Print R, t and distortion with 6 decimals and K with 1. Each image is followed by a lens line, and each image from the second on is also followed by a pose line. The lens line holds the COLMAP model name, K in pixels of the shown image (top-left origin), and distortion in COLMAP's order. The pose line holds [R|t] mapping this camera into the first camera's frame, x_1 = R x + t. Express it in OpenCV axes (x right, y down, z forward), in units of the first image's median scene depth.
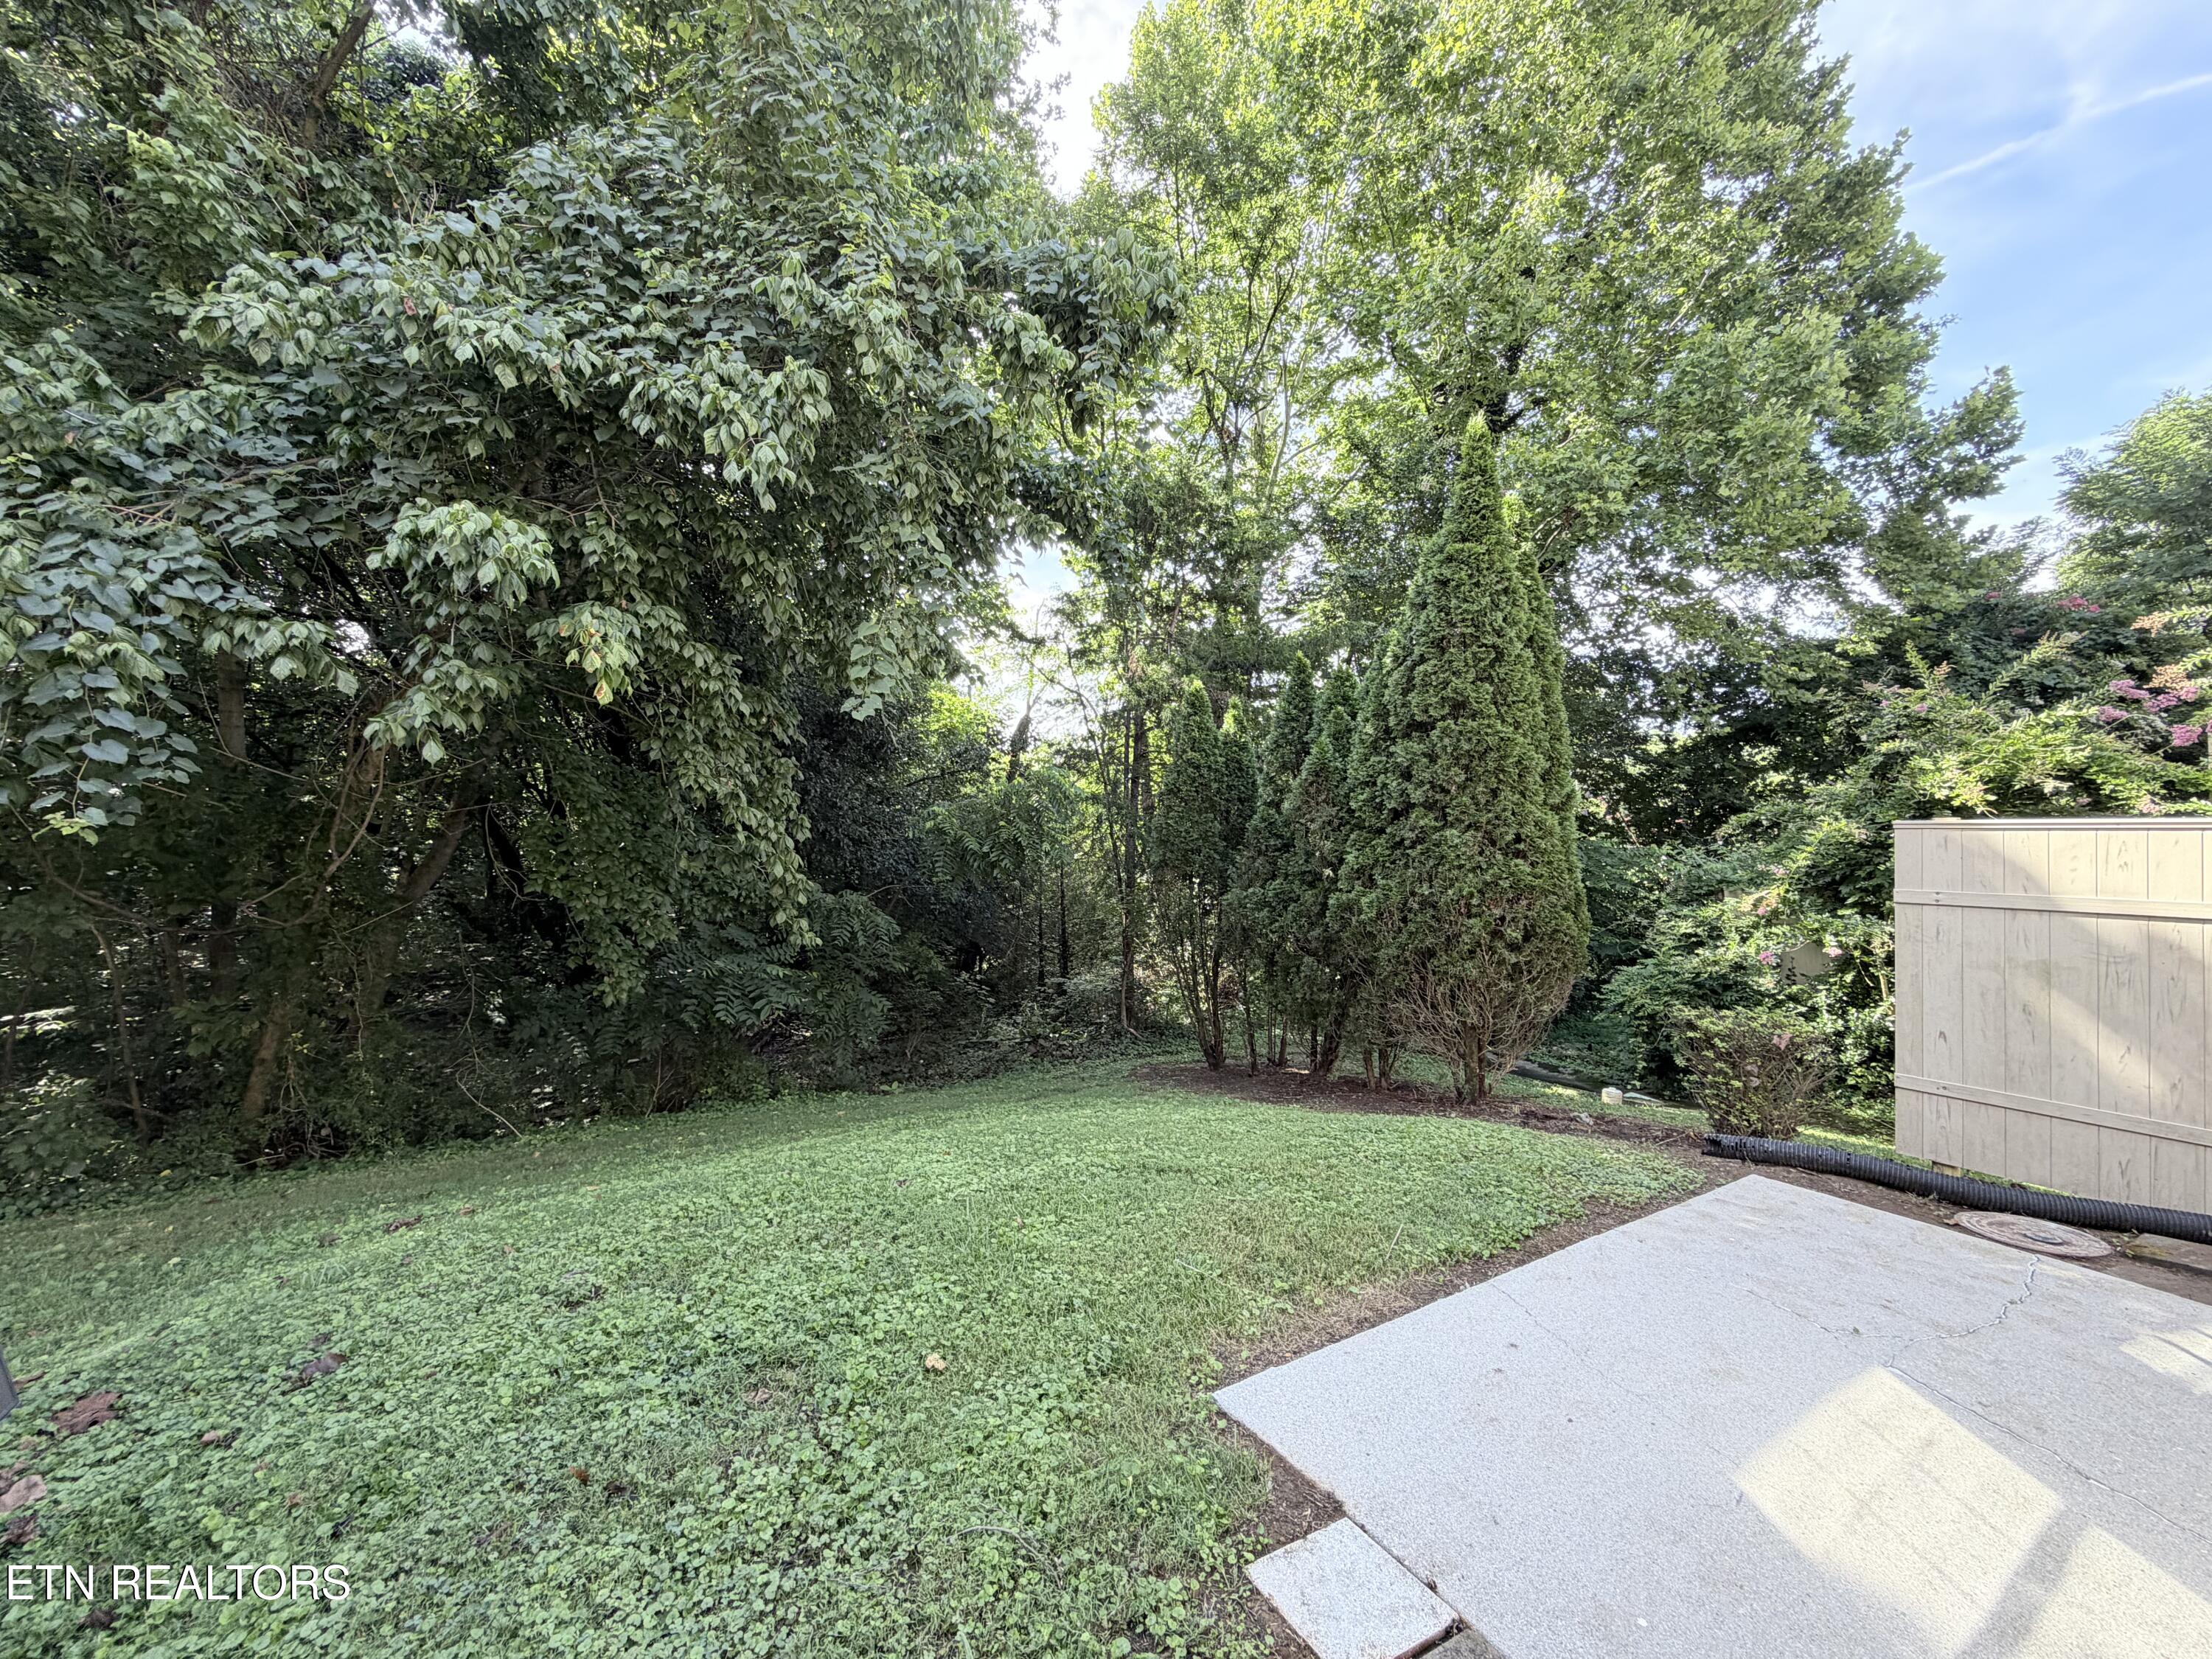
lens RADIAL K [[898.1, 0, 1104.8], [0, 898.1, 819.4], [0, 0, 1]] dist [-0.001356, -0.000564]
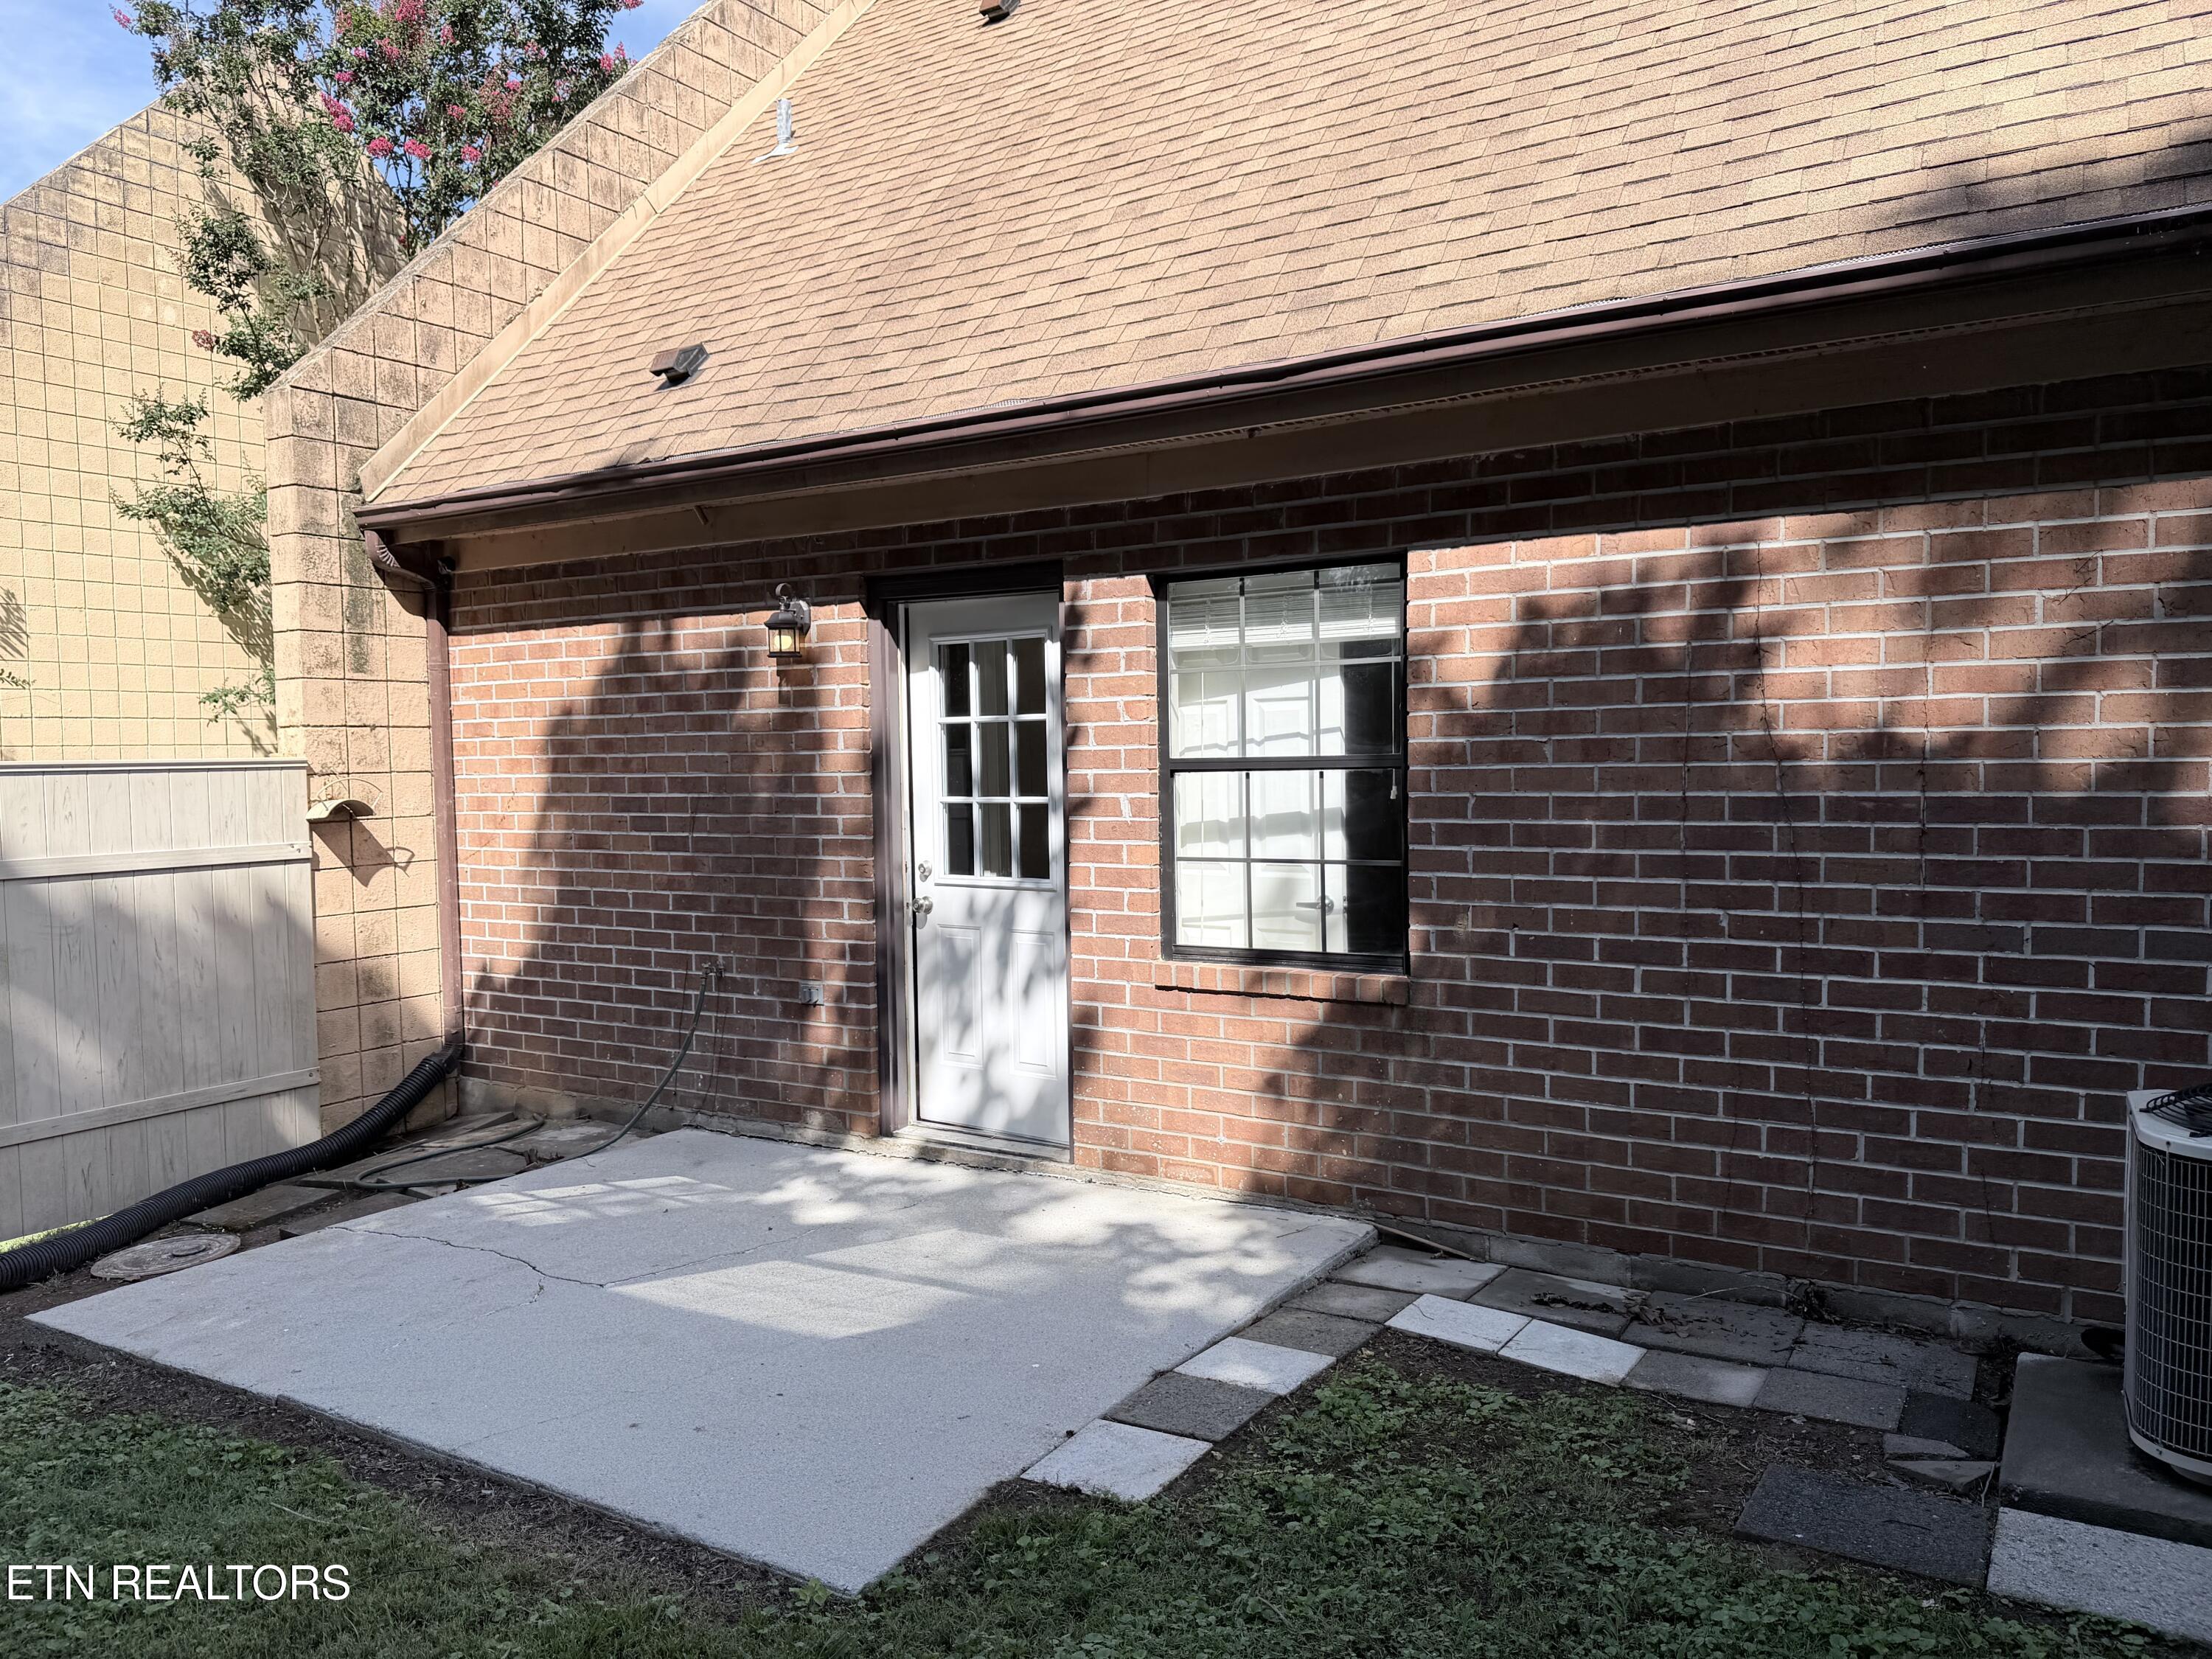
lens RADIAL K [[1561.7, 0, 1089.4], [0, 1561.7, 828.4], [0, 0, 1]] dist [0.030371, -0.056767]
pose [[-0.450610, -0.032028, 0.892146, -0.788865], [0.018602, 0.998802, 0.045253, 0.017827], [-0.892527, 0.036987, -0.449475, 1.074558]]
